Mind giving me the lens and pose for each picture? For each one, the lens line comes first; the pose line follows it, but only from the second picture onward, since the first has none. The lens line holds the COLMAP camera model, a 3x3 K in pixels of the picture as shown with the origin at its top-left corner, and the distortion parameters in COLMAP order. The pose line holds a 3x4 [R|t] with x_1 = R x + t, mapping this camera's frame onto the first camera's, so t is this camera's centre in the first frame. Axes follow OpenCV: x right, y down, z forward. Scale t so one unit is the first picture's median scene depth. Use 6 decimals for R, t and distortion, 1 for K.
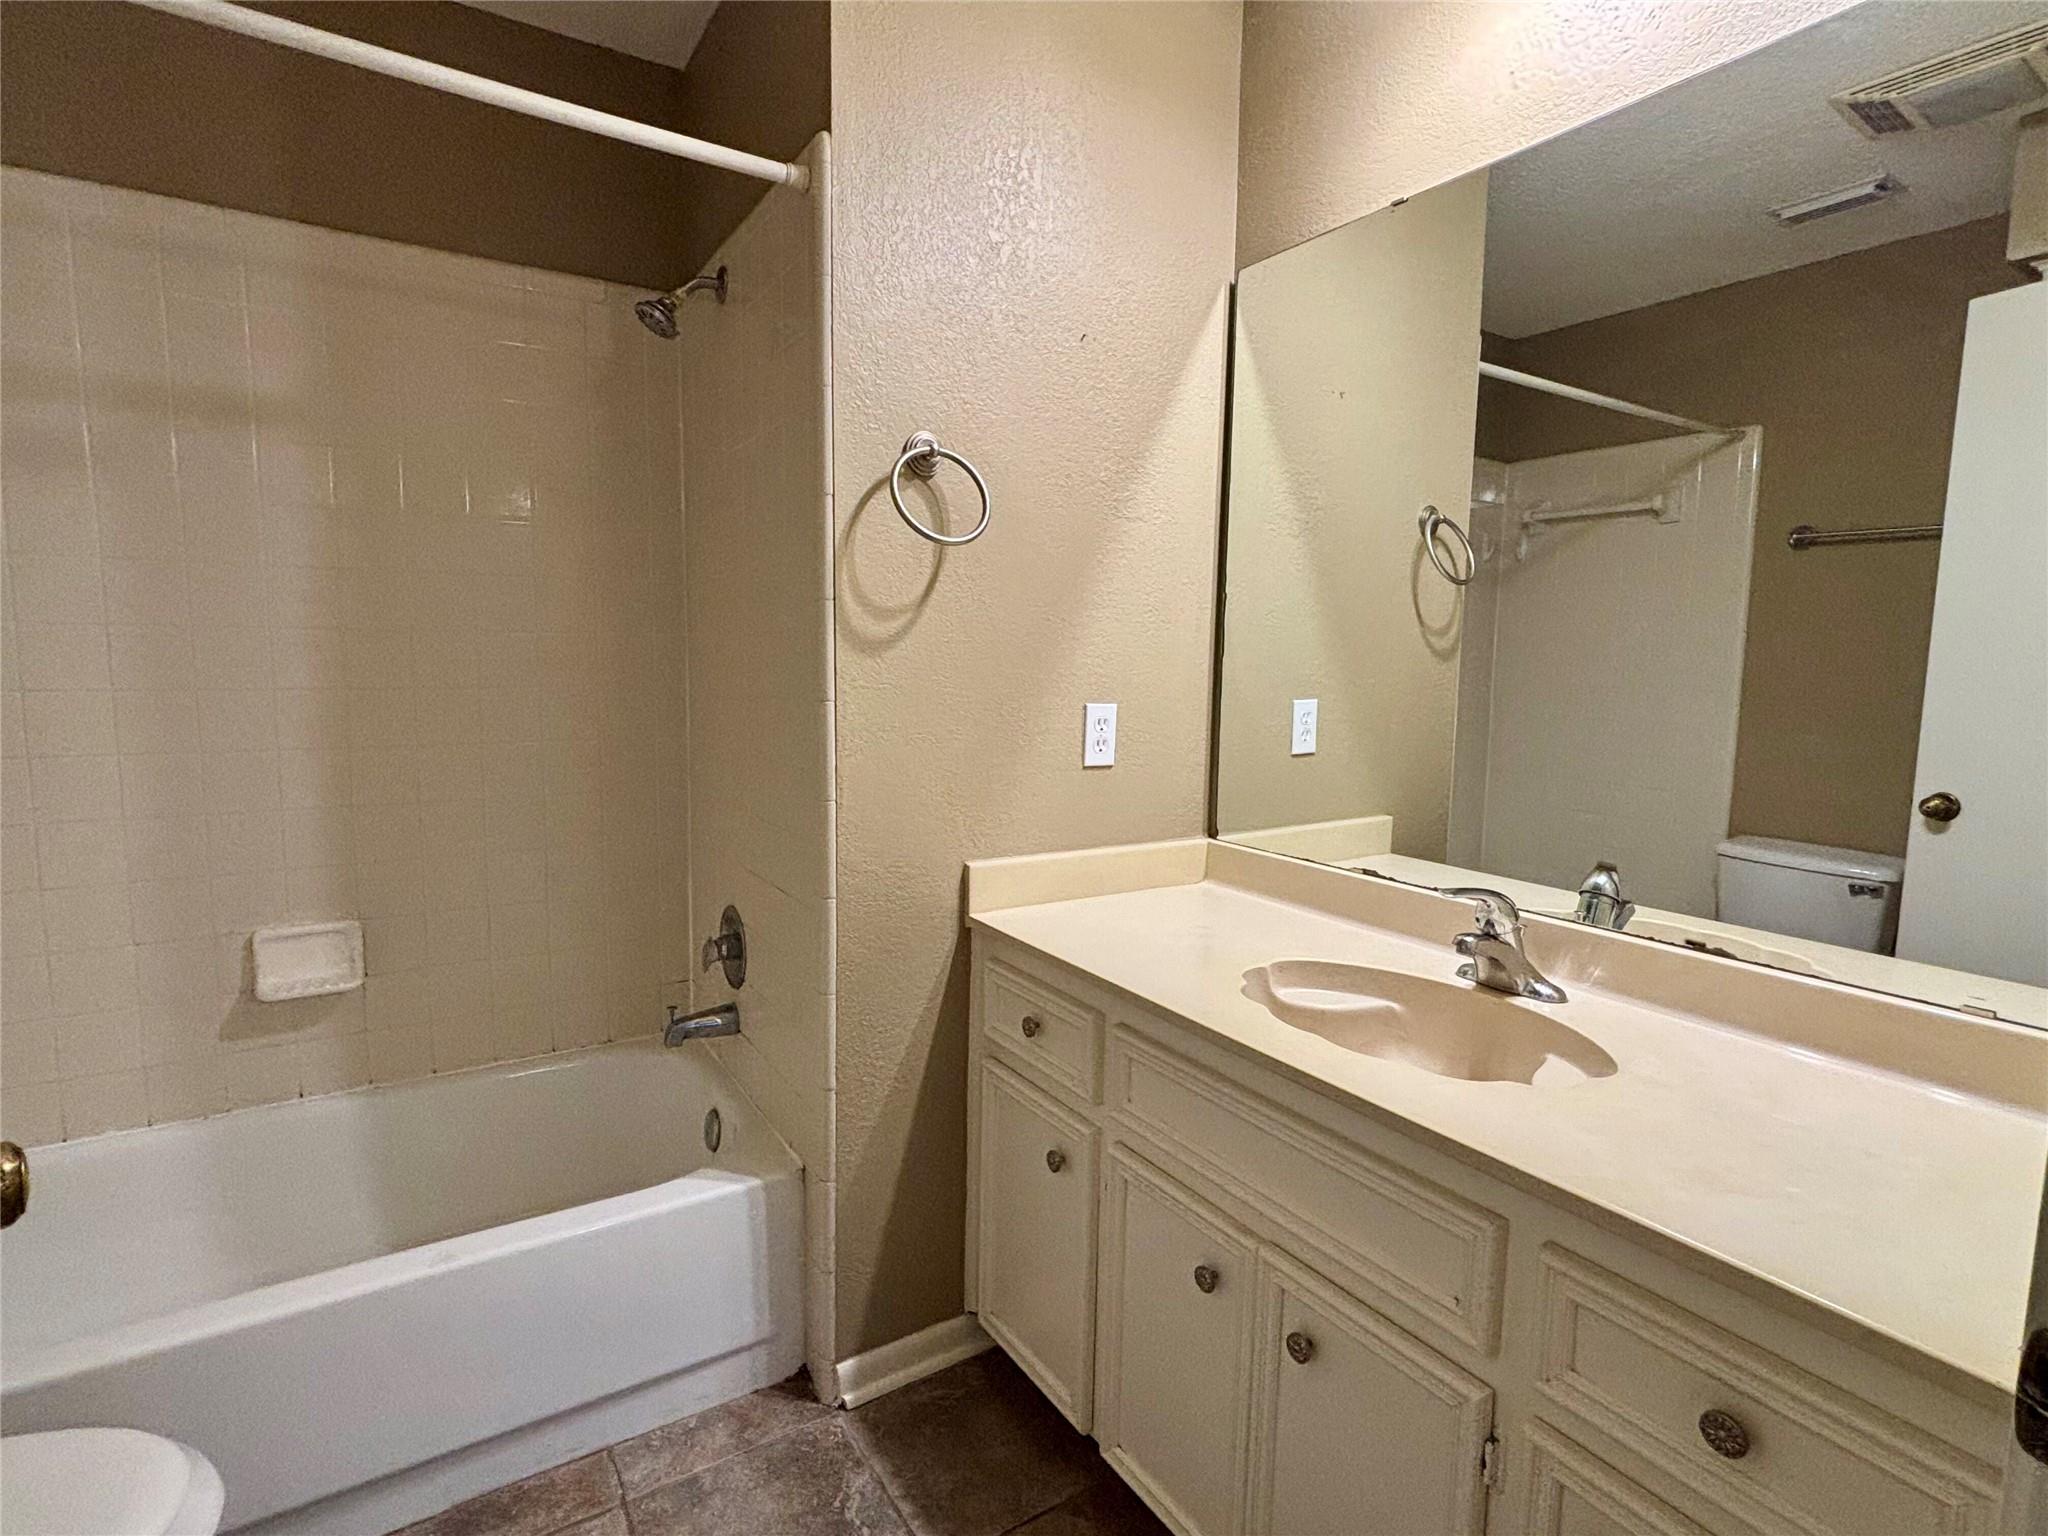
lens RADIAL K [[1020.8, 0, 1029.7], [0, 1020.8, 768.5], [0, 0, 1]] dist [-0.000345, -0.000230]
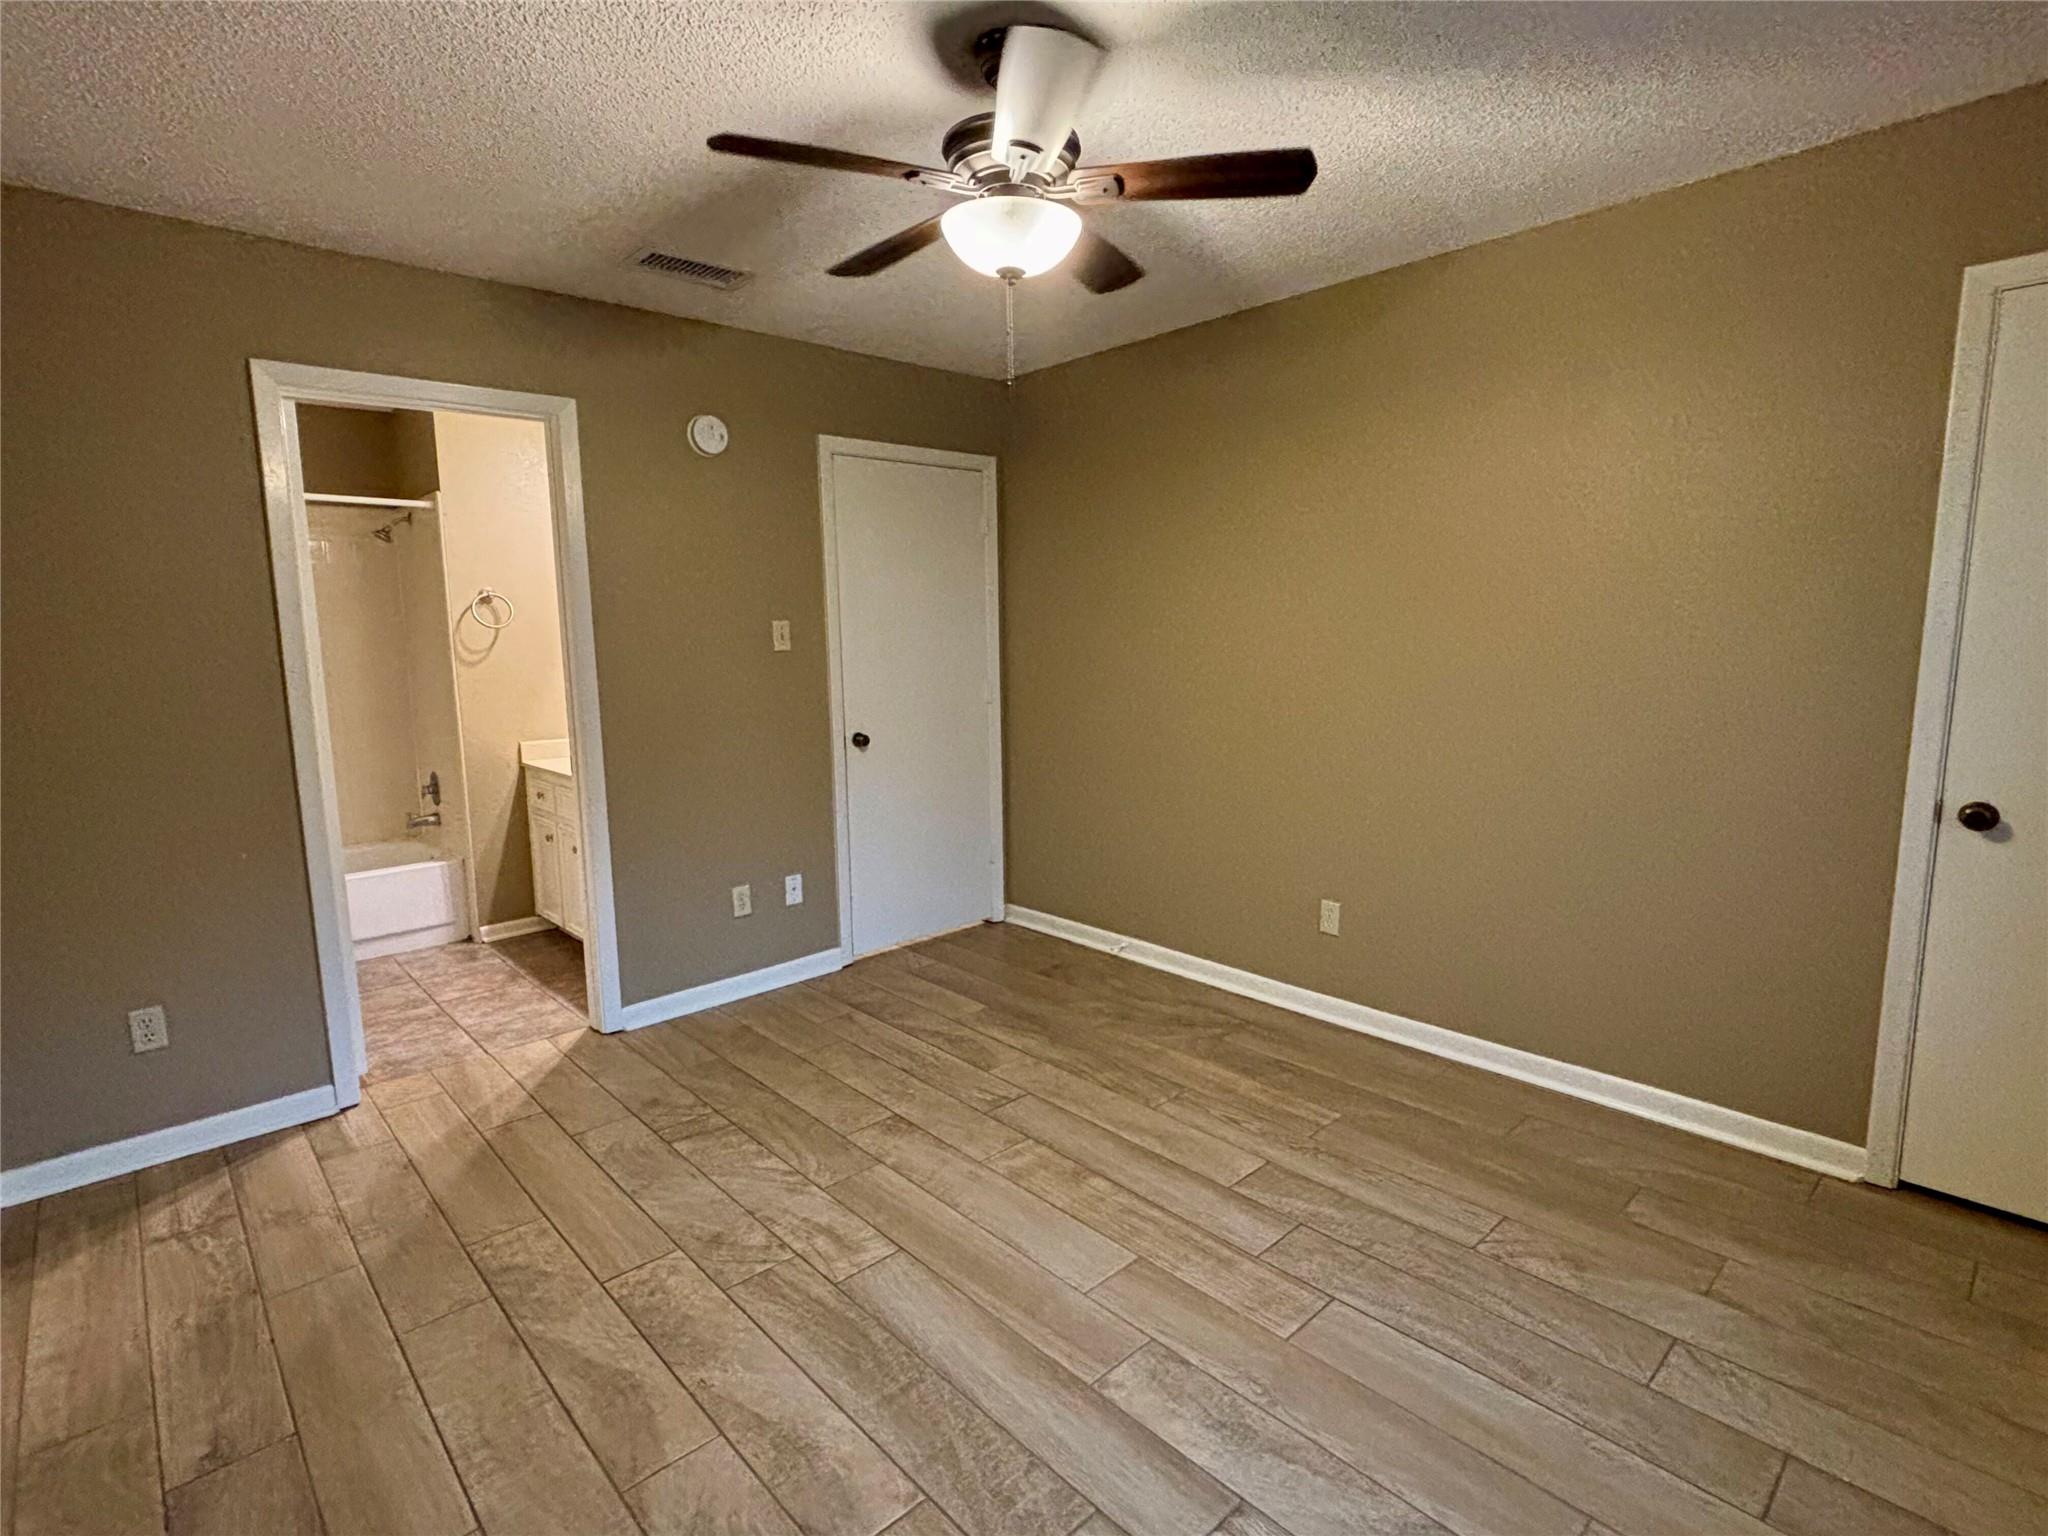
lens RADIAL K [[1020.8, 0, 1029.7], [0, 1020.8, 768.5], [0, 0, 1]] dist [-0.000345, -0.000230]
pose [[0.984029, -0.058361, 0.168167, 0.820916], [0.054963, 0.998181, 0.024792, 0.172073], [-0.169308, -0.015153, 0.985447, -1.925711]]
